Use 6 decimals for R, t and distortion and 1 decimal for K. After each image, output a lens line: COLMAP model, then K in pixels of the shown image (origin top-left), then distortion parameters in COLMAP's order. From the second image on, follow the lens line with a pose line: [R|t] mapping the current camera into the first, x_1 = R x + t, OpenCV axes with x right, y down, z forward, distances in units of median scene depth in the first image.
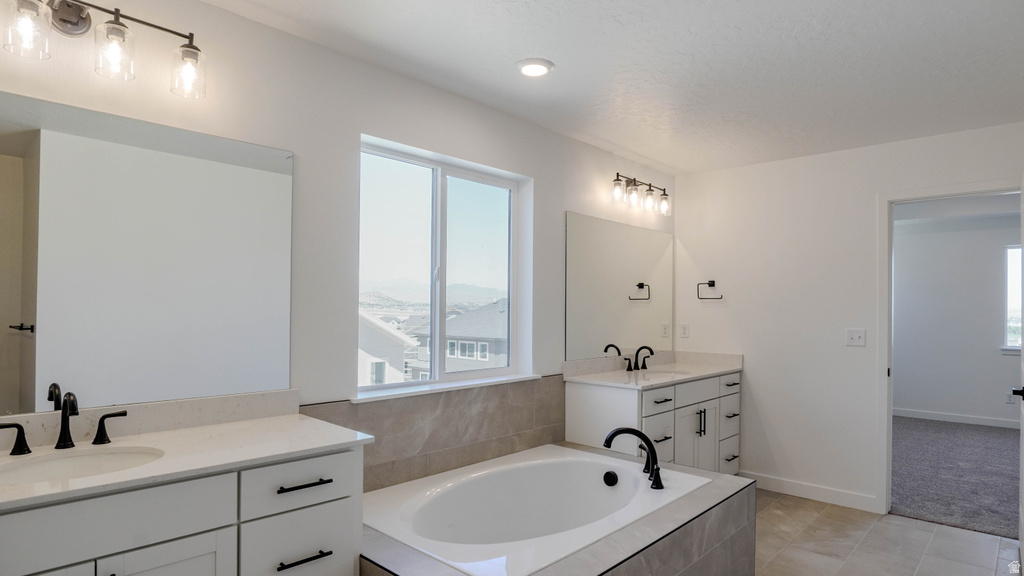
lens RADIAL K [[458.8, 0, 511.8], [0, 458.8, 306.7], [0, 0, 1]] dist [-0.029442, -0.000144]
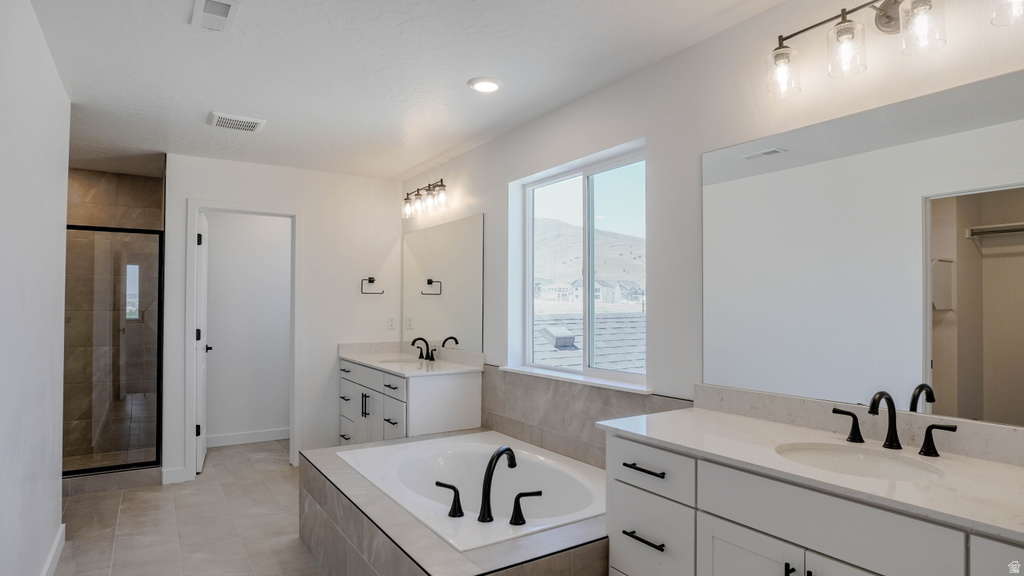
lens RADIAL K [[568.9, 0, 512.0], [0, 568.9, 288.0], [0, 0, 1]] dist [-0.002093, -0.000367]
pose [[-0.103676, -0.030708, -0.994137, 1.193051], [-0.000342, 0.999524, -0.030838, 0.006817], [0.994611, -0.002857, -0.103637, 1.001661]]
